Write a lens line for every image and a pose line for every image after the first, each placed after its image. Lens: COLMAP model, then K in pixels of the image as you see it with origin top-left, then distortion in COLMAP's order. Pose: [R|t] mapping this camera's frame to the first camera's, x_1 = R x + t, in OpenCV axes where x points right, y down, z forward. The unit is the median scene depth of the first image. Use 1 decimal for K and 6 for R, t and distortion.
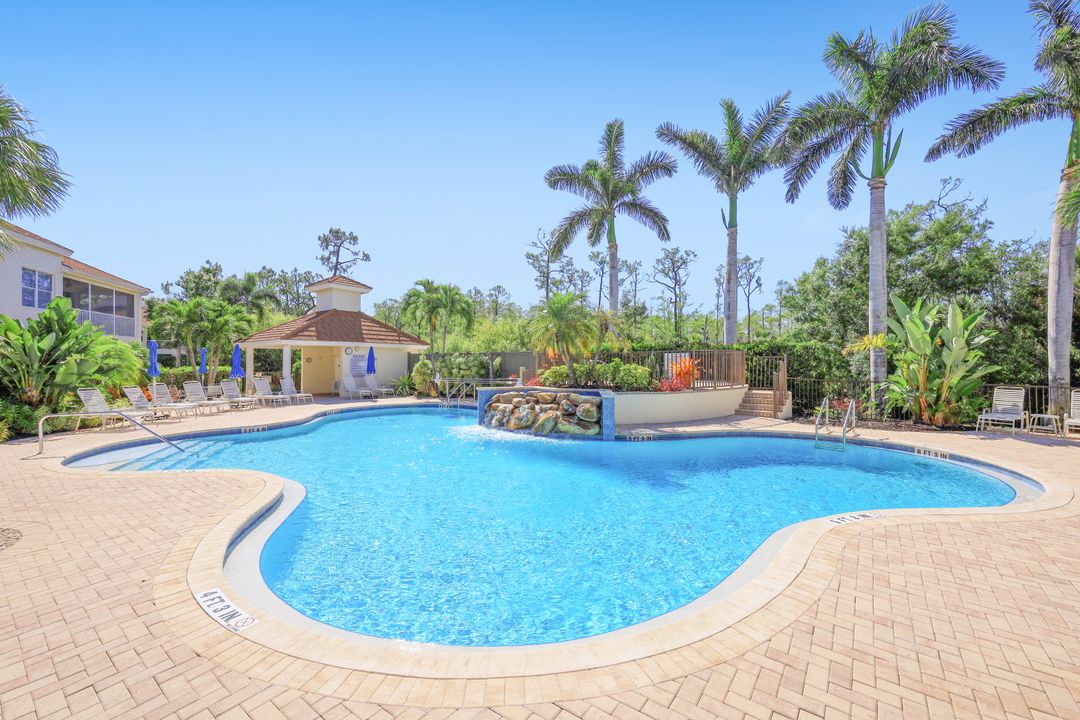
lens RADIAL K [[449.3, 0, 540.0], [0, 449.3, 360.0], [0, 0, 1]] dist [-0.000774, -0.000158]
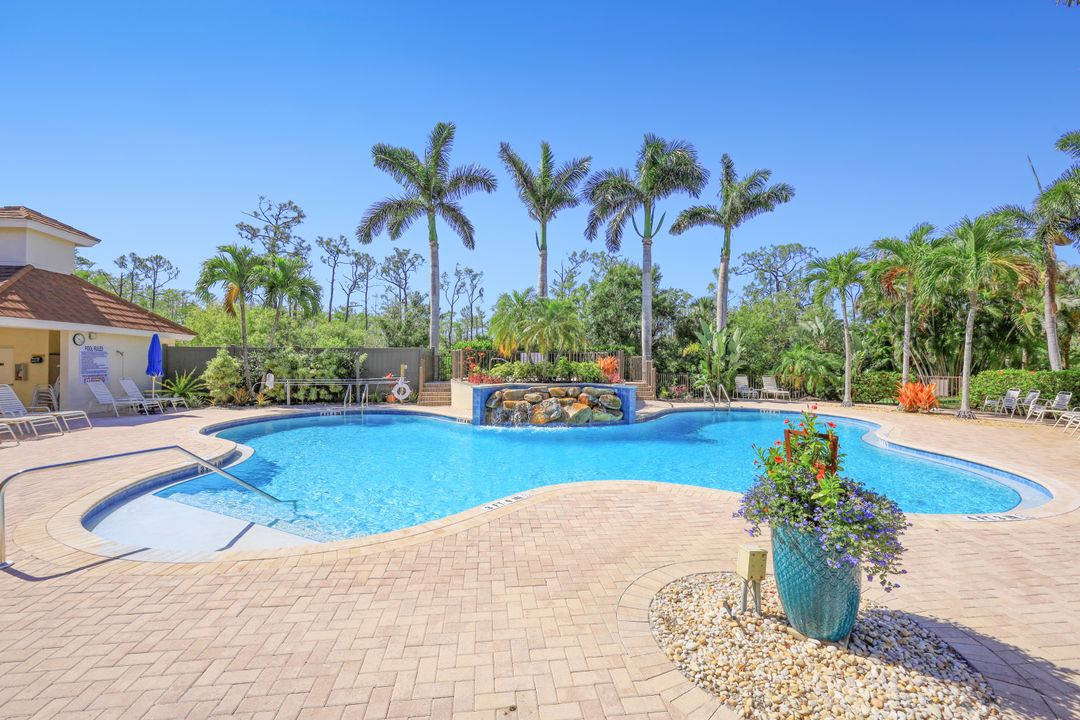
lens RADIAL K [[443.5, 0, 540.0], [0, 443.5, 360.0], [0, 0, 1]] dist [0.003086, 0.000006]
pose [[0.722791, 0.006987, 0.691031, -0.399076], [-0.007142, 0.999971, -0.002640, 0.005139], [-0.691030, -0.003027, 0.722820, 0.139471]]
